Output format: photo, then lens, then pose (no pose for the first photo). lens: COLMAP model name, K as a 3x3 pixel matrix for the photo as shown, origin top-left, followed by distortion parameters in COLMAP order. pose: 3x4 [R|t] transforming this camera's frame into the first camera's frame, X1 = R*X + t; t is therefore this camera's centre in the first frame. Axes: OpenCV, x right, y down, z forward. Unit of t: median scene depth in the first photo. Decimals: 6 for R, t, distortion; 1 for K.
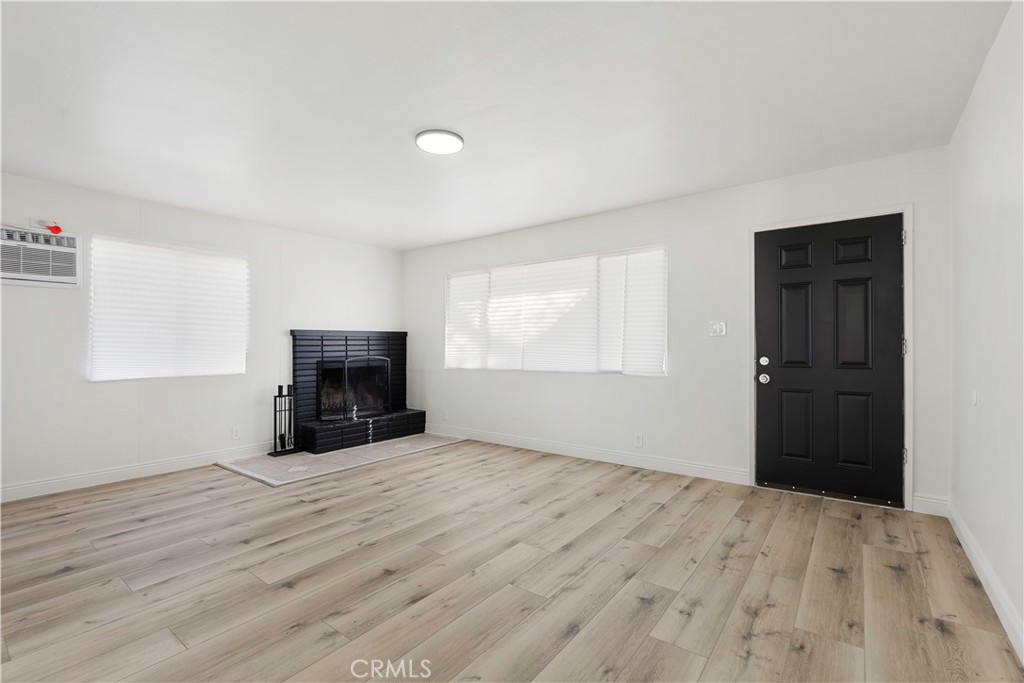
lens RADIAL K [[456.5, 0, 512.5], [0, 456.5, 341.7], [0, 0, 1]] dist [-0.013177, 0.002434]
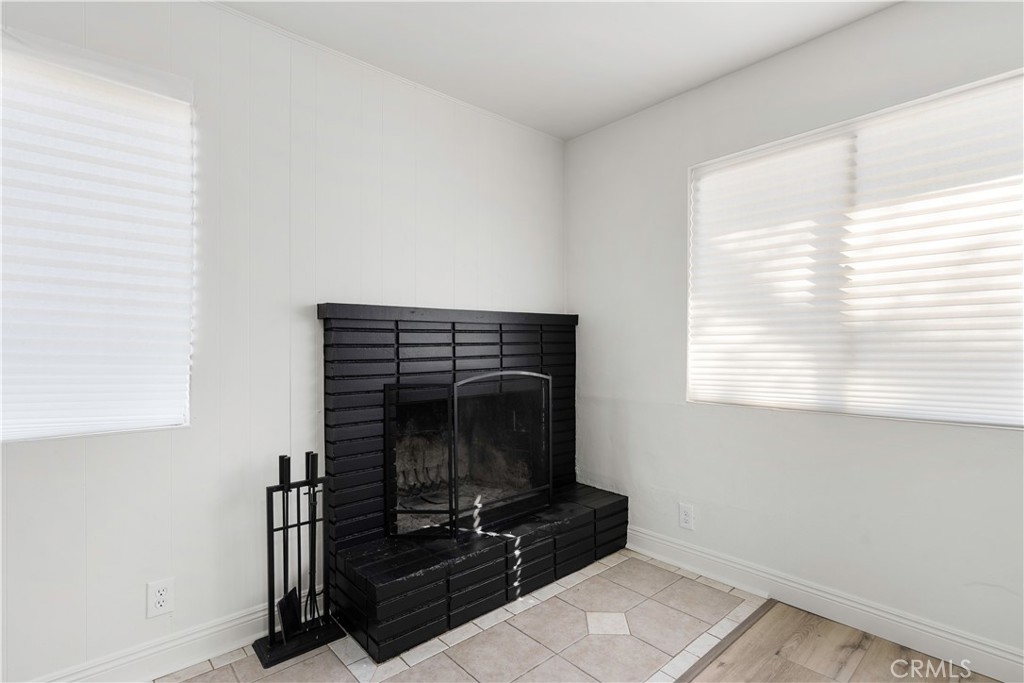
lens RADIAL K [[494.2, 0, 511.5], [0, 494.2, 348.7], [0, 0, 1]] dist [-0.000954, -0.001543]
pose [[0.981122, 0.001254, -0.193386, -0.230696], [0.001874, 0.999870, 0.015988, 0.004700], [0.193381, -0.016048, 0.980992, 0.580895]]
